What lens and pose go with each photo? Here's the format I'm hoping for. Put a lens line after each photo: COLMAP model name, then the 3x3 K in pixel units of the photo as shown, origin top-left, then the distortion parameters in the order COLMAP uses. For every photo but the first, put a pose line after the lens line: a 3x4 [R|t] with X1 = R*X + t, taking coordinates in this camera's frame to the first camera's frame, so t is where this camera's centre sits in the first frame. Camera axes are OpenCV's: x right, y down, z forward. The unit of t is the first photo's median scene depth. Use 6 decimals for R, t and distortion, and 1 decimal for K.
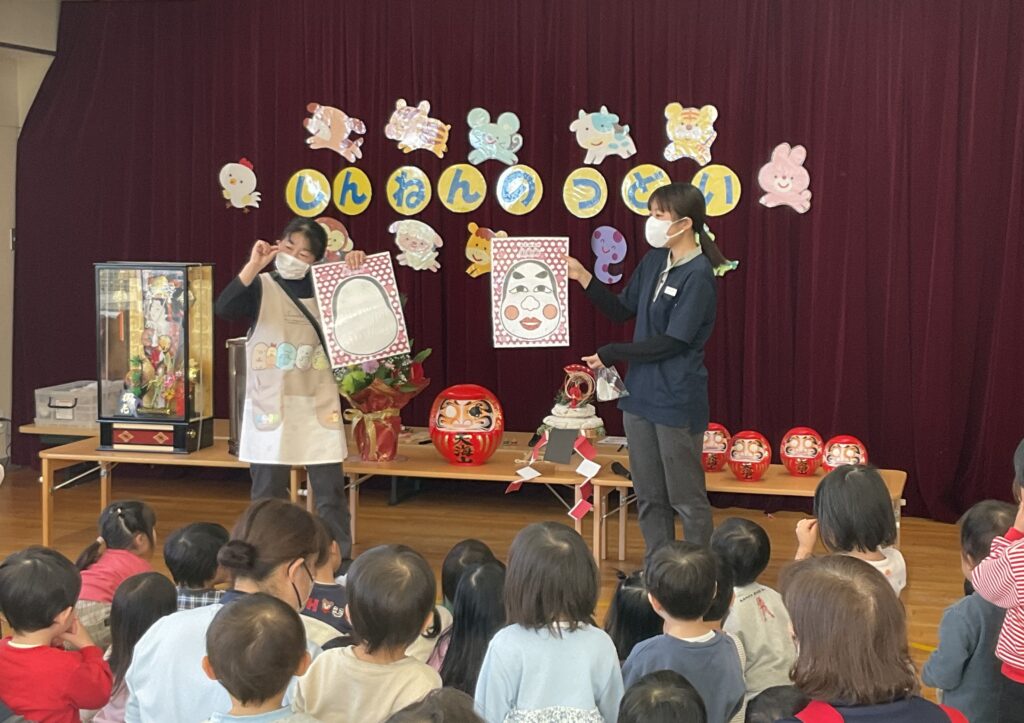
lens RADIAL K [[1630.9, 0, 511.9], [0, 1630.9, 360.6], [0, 0, 1]] dist [0.022401, 0.000000]
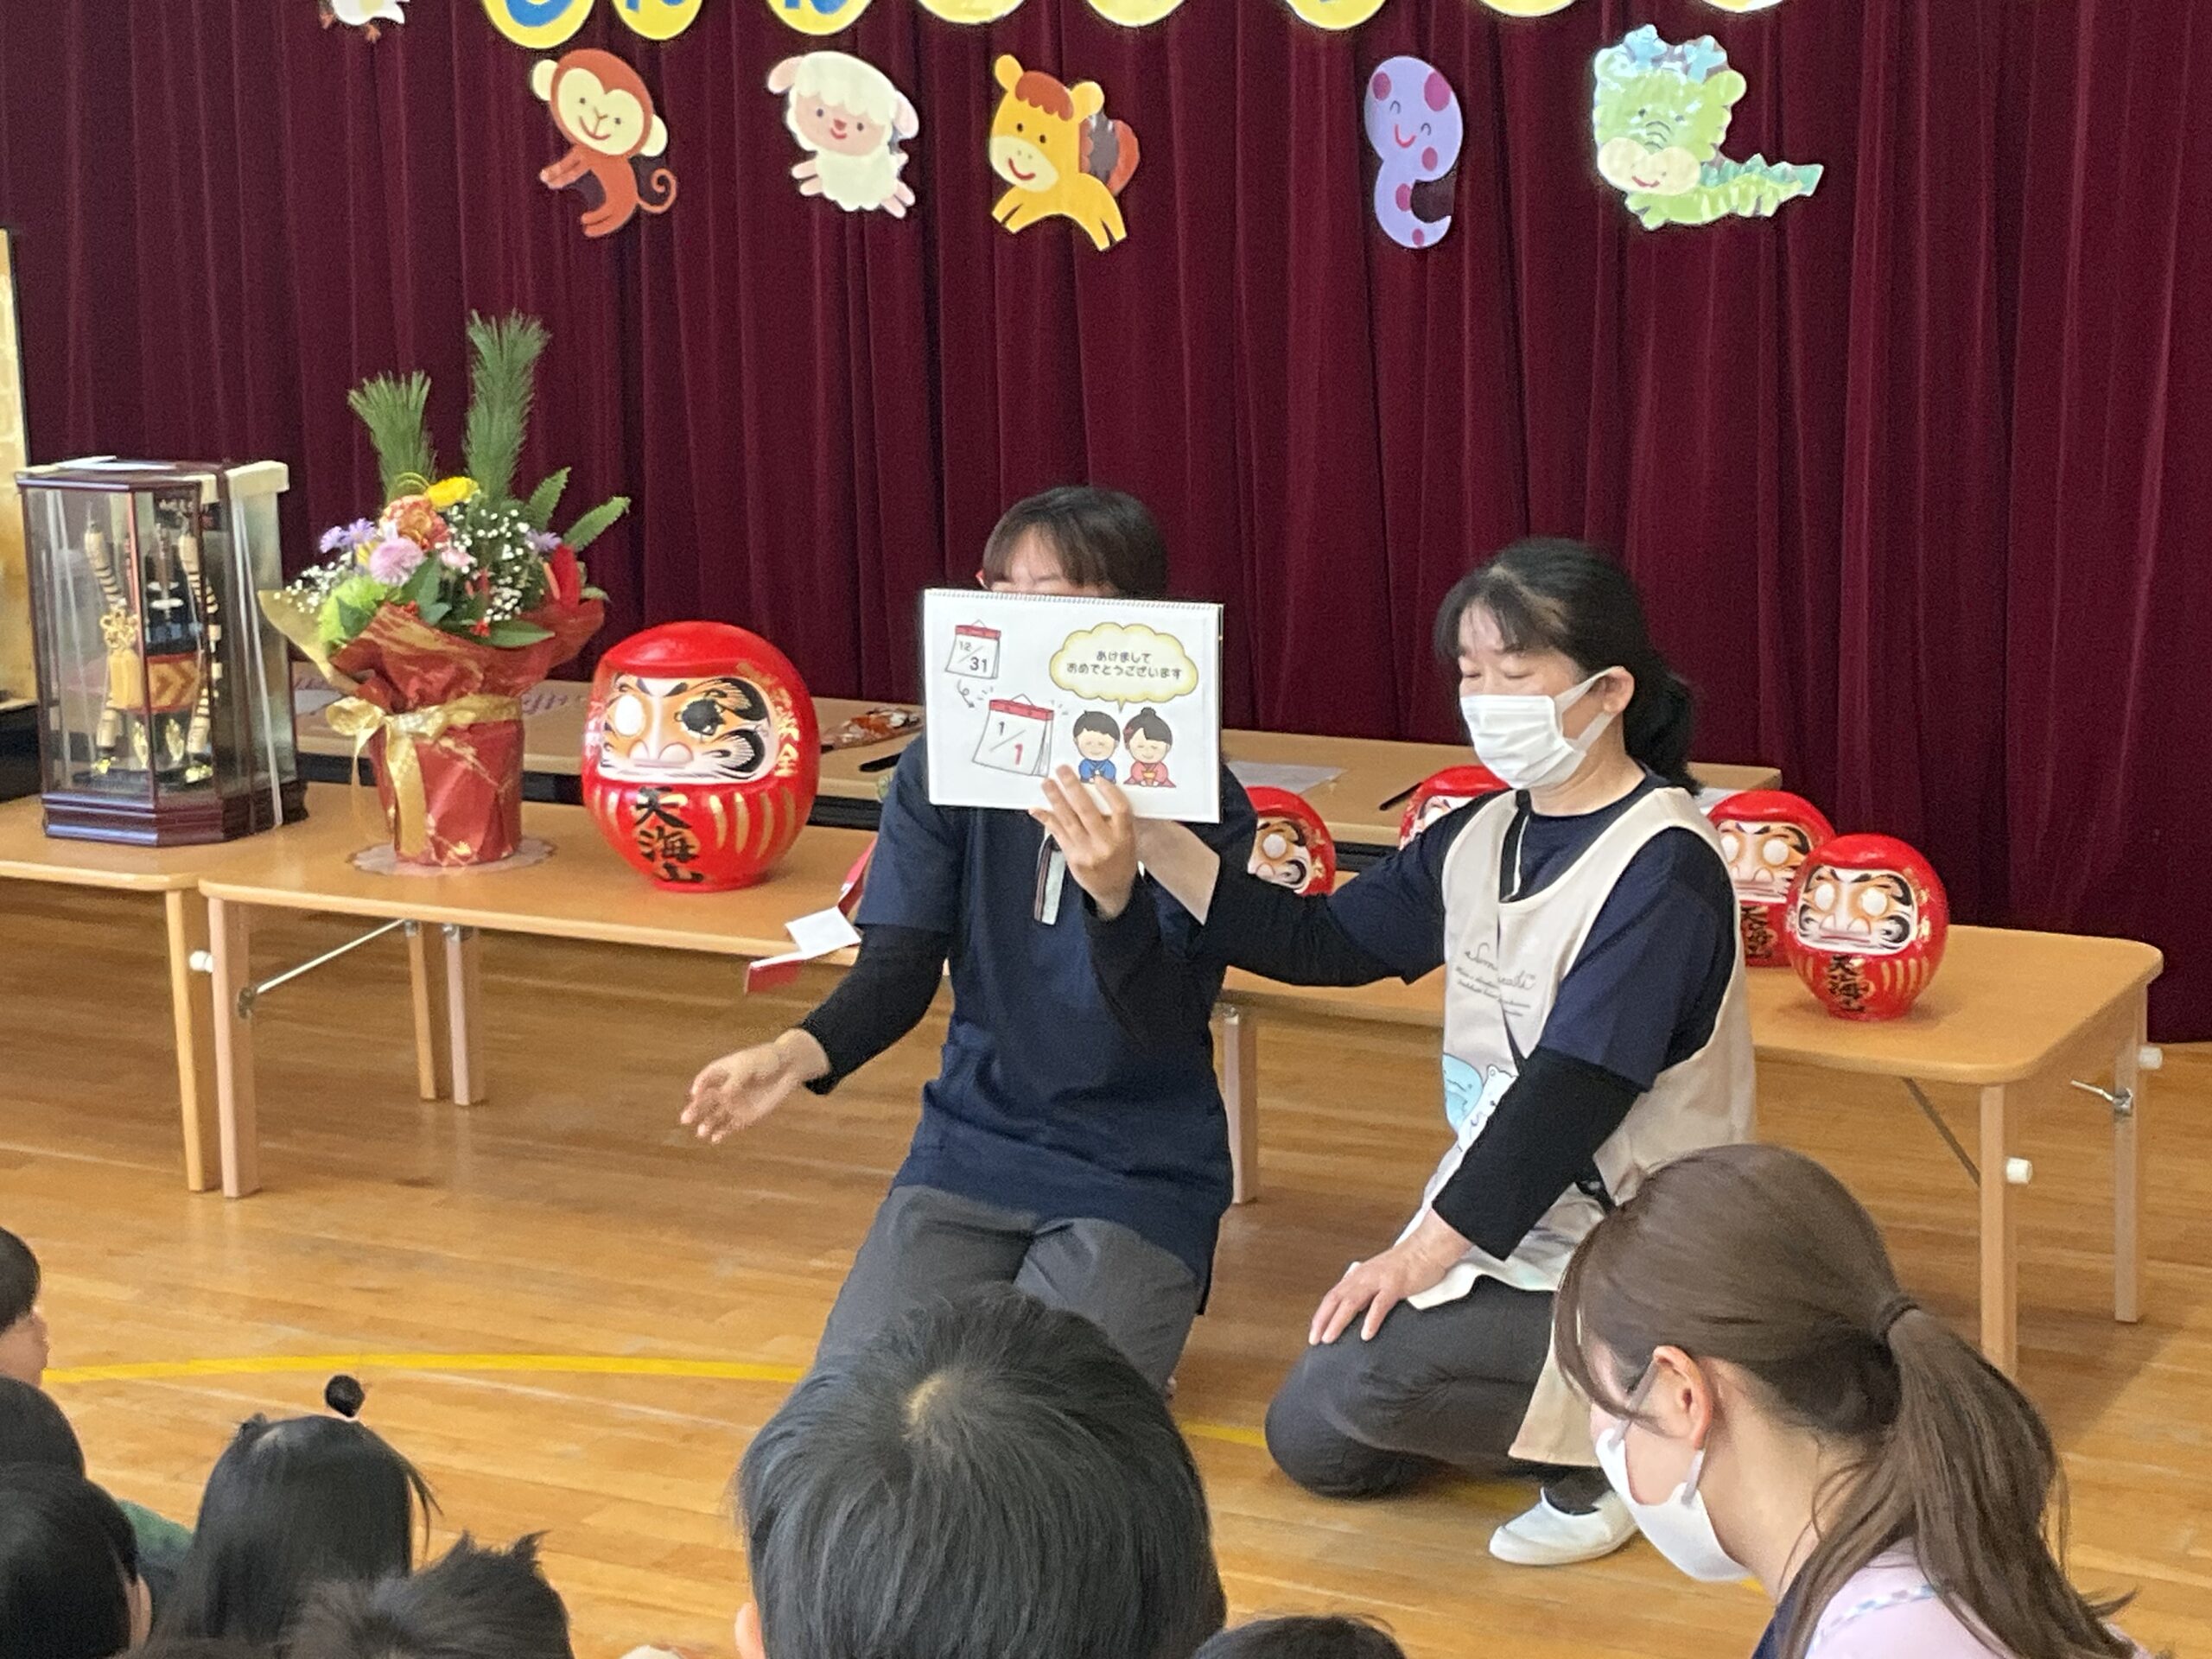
lens RADIAL K [[4160.5, 0, 1106.0], [0, 4160.5, 832.1], [0, 0, 1]] dist [0.067969, 0.000000]
pose [[0.965403, 0.020321, -0.259969, 0.247590], [0.010667, 0.993047, 0.117236, -0.036713], [0.260544, -0.115953, 0.958474, 0.270805]]
